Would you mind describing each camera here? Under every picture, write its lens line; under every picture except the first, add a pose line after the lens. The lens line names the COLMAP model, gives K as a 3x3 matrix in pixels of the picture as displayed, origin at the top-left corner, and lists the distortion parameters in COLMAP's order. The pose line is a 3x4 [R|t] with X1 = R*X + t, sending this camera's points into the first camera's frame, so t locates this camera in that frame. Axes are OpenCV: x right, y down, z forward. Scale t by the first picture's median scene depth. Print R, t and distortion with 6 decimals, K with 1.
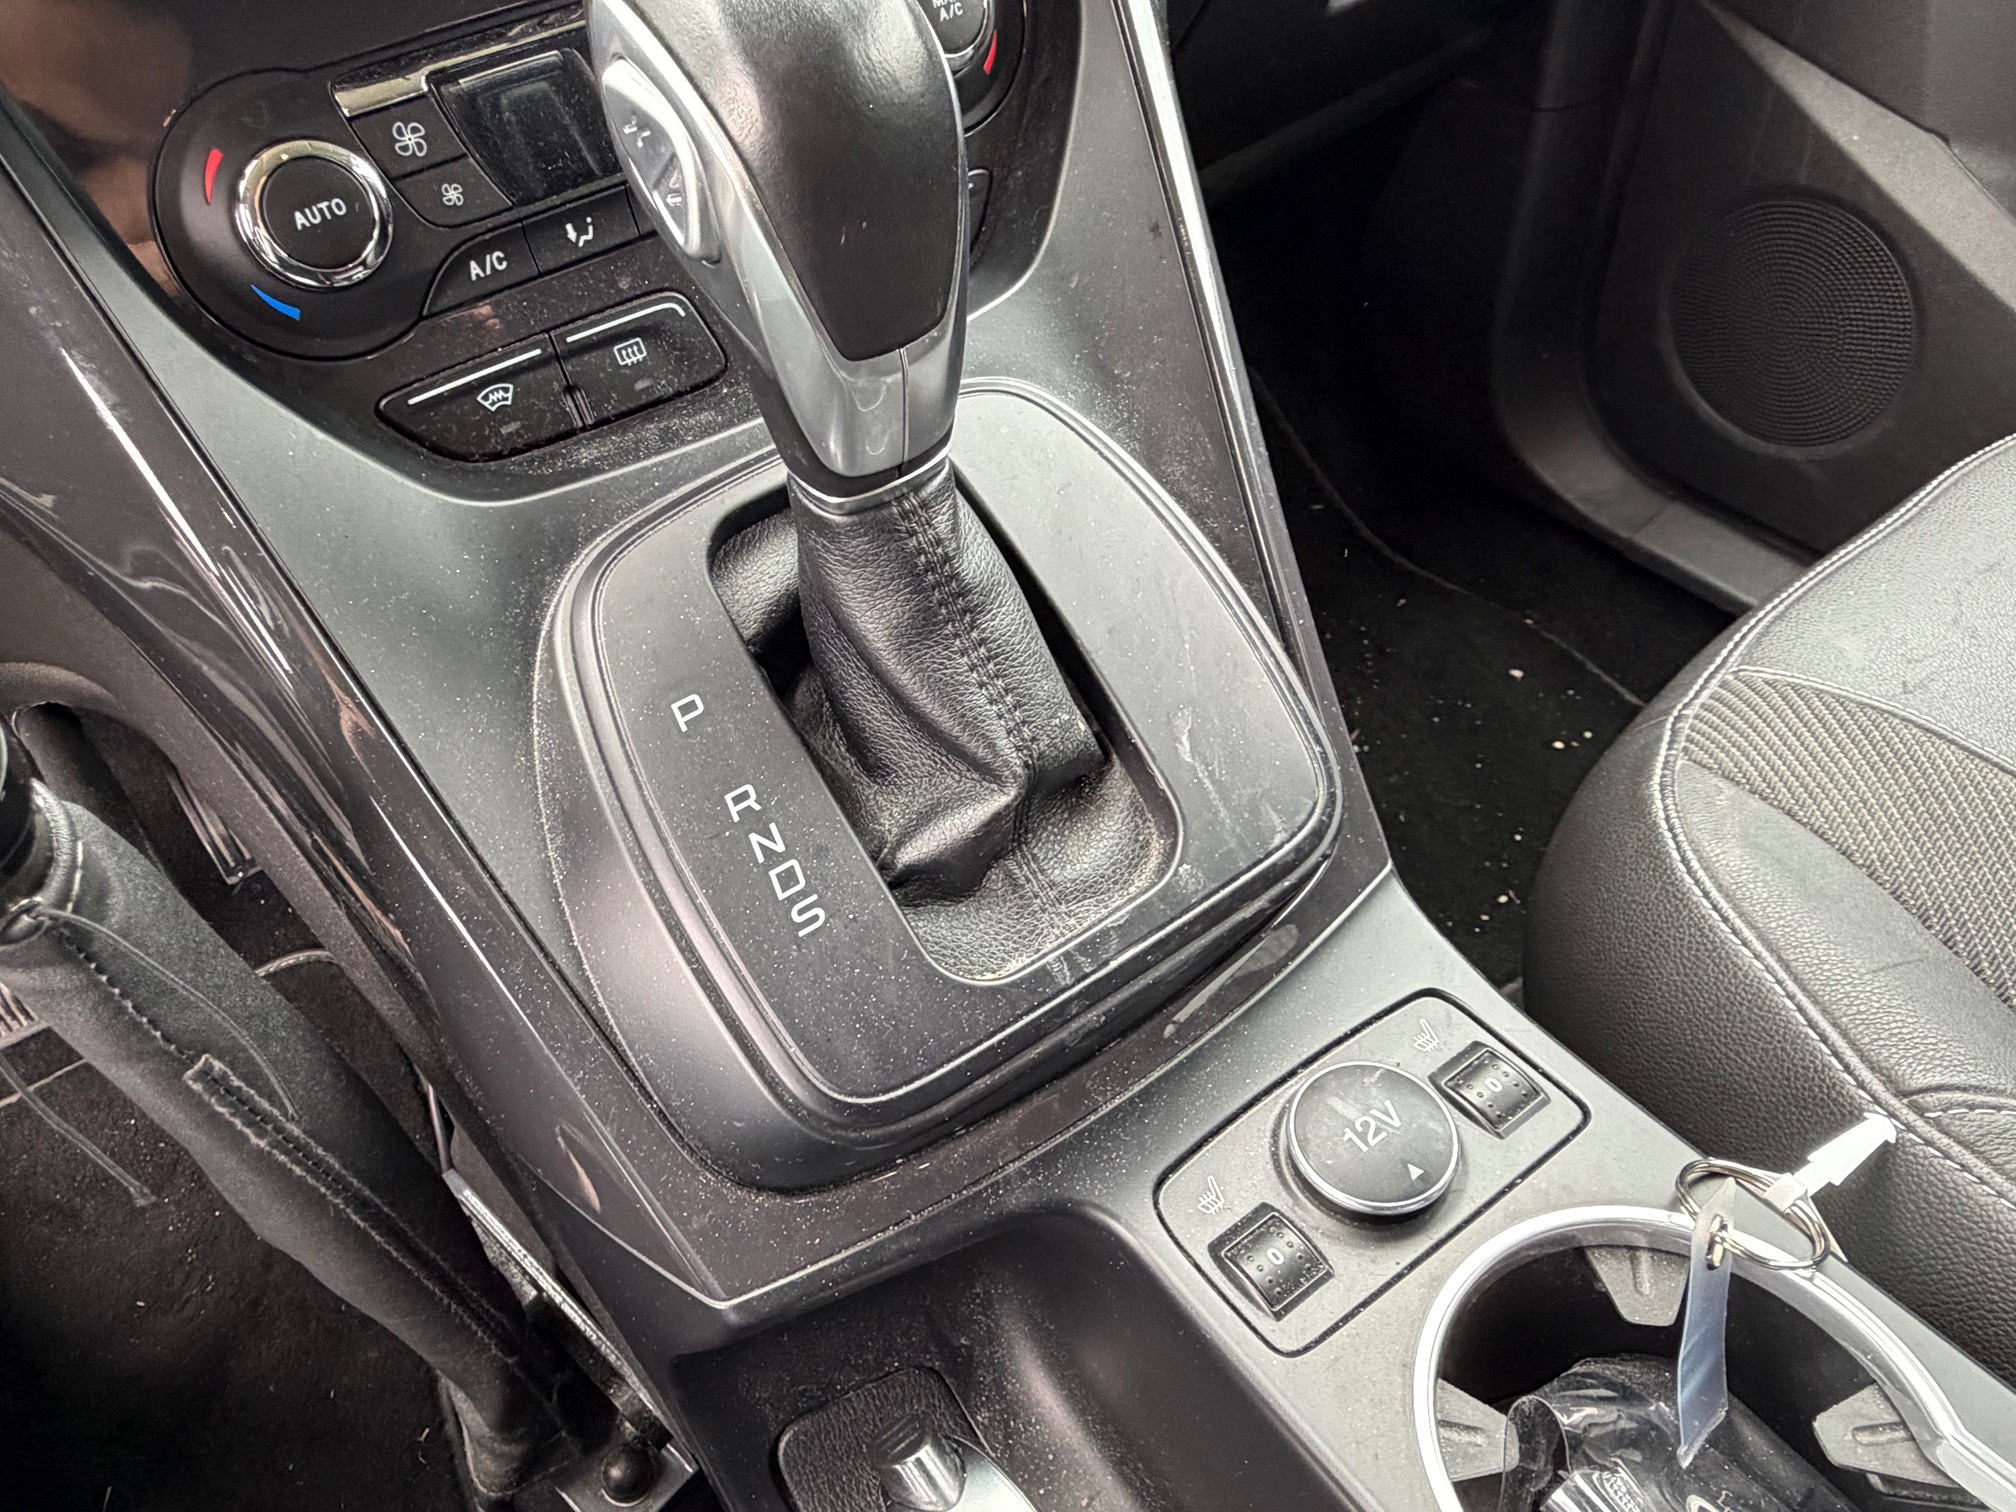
lens RADIAL K [[1332.4, 0, 1012.1], [0, 1332.4, 764.0], [0, 0, 1]] dist [0.002229, -0.004115]
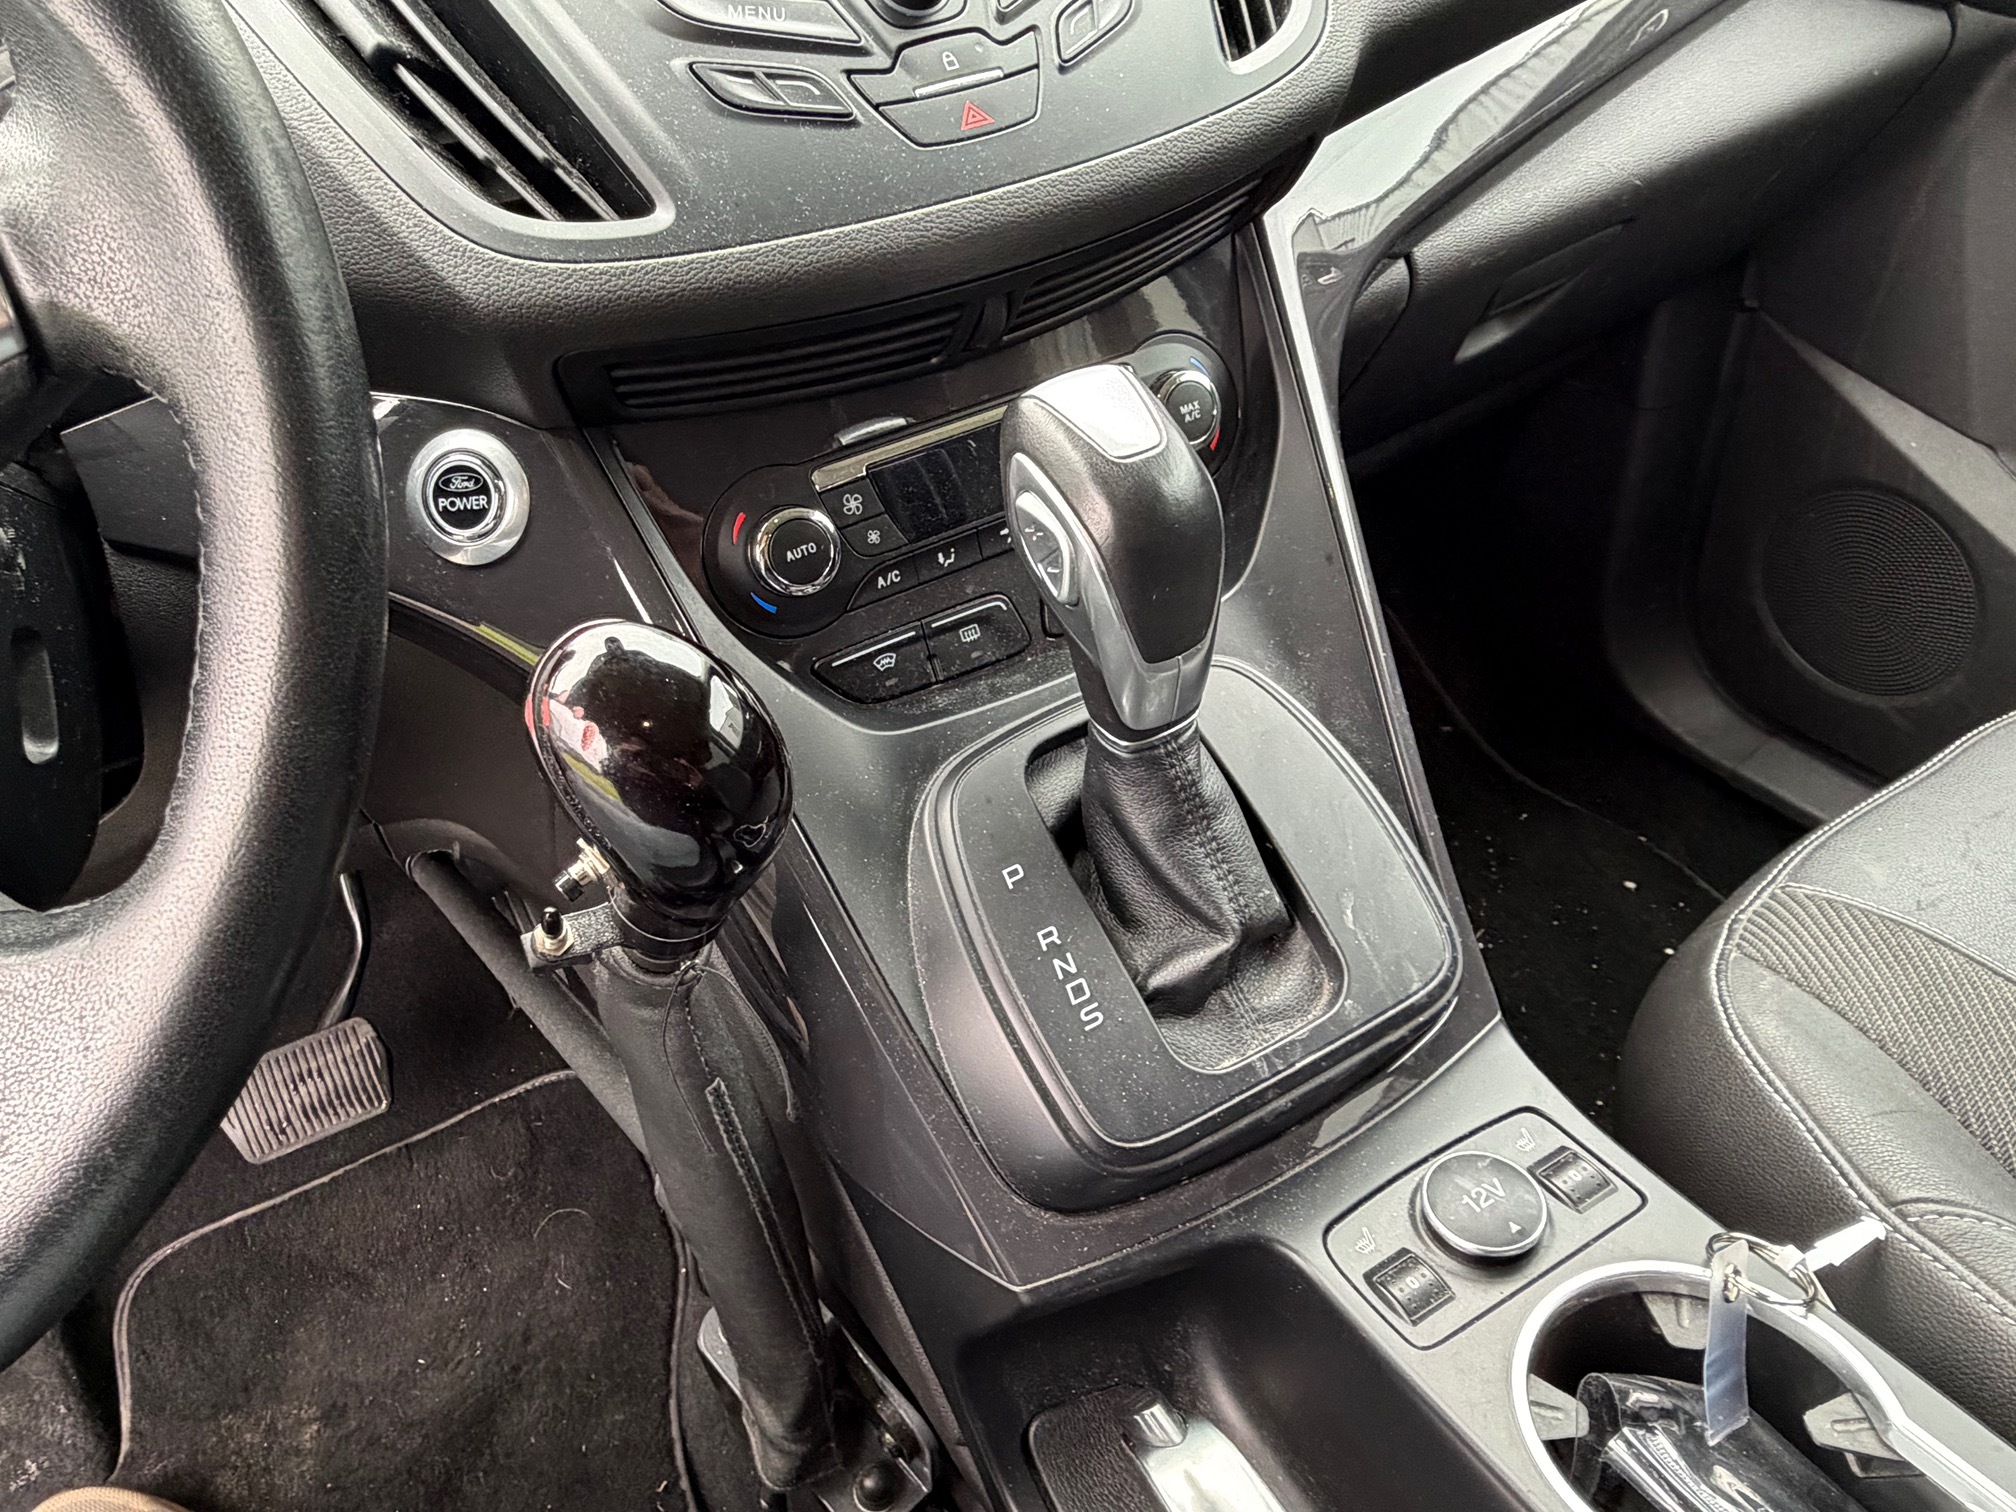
lens RADIAL K [[1332.4, 0, 996.8], [0, 1332.4, 745.6], [0, 0, 1]] dist [0.002229, -0.004115]
pose [[0.993904, 0.037548, -0.103655, -0.104080], [-0.053194, 0.986860, -0.152569, 0.042908], [0.096565, 0.157153, 0.982842, -0.469345]]
